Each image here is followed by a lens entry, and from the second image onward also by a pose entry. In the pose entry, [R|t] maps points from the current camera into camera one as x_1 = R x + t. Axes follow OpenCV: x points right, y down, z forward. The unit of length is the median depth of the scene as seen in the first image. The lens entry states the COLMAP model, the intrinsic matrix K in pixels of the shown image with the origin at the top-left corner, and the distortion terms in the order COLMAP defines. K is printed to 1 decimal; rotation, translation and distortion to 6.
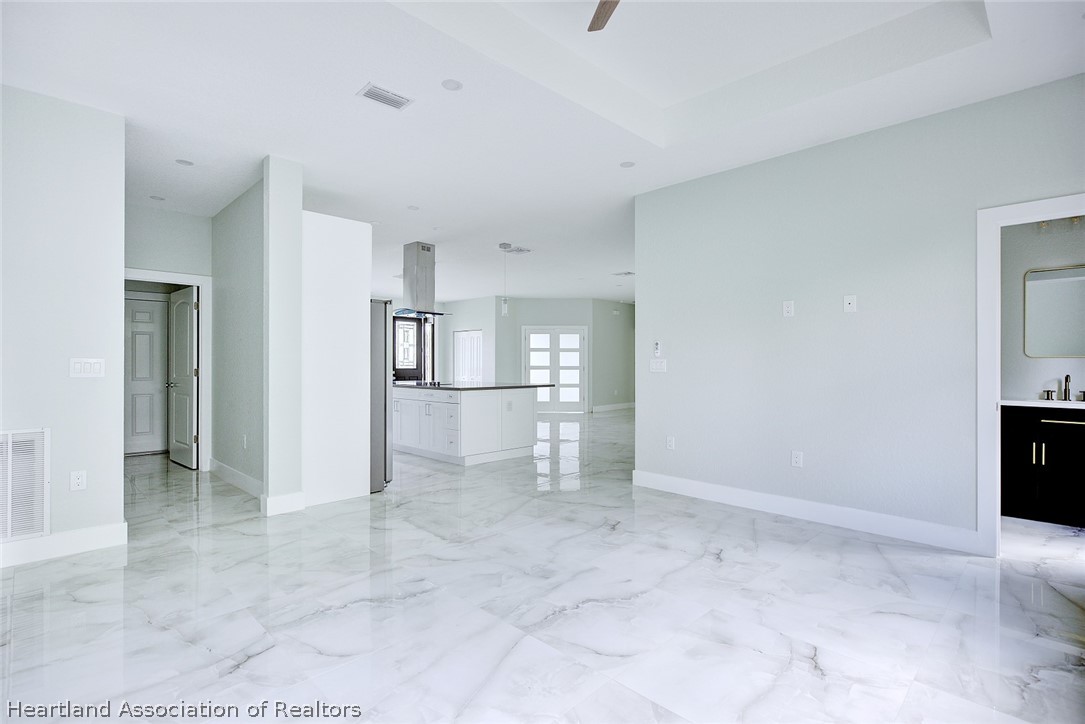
lens RADIAL K [[518.8, 0, 539.0], [0, 518.8, 363.3], [0, 0, 1]] dist [-0.001369, 0.000622]
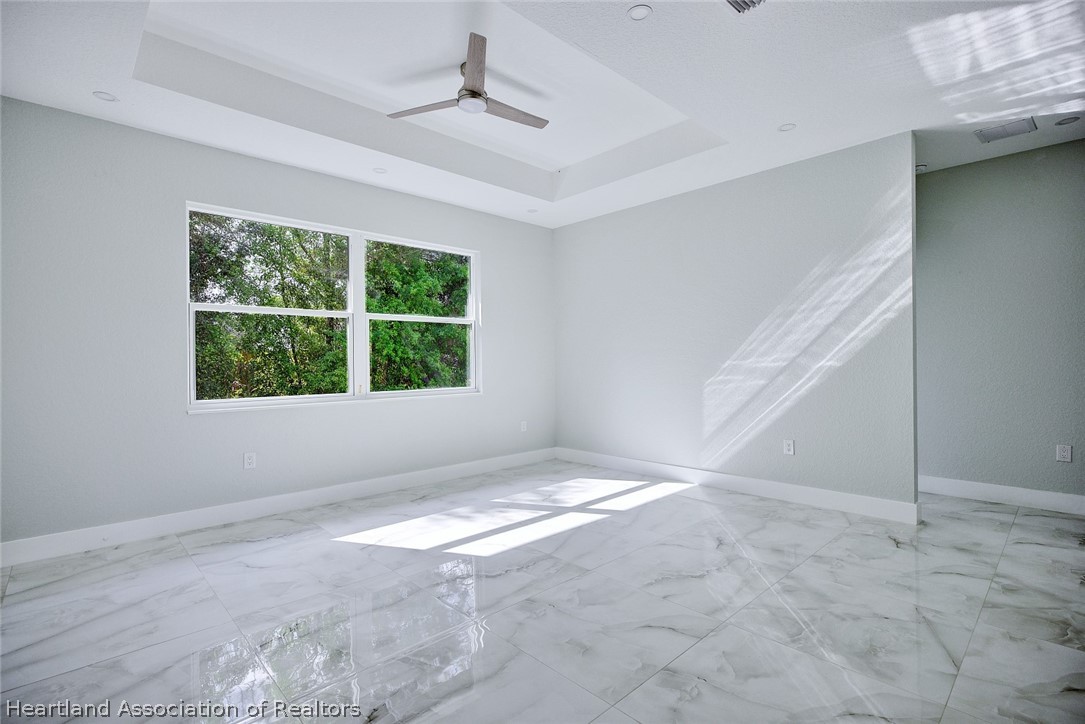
lens RADIAL K [[499.8, 0, 542.5], [0, 499.8, 362.0], [0, 0, 1]] dist [-0.001648, 0.000648]
pose [[-0.999717, 0.008359, 0.022286, -0.032477], [0.008339, 0.999965, -0.001017, -0.000662], [-0.022294, -0.000831, -0.999751, 1.949520]]
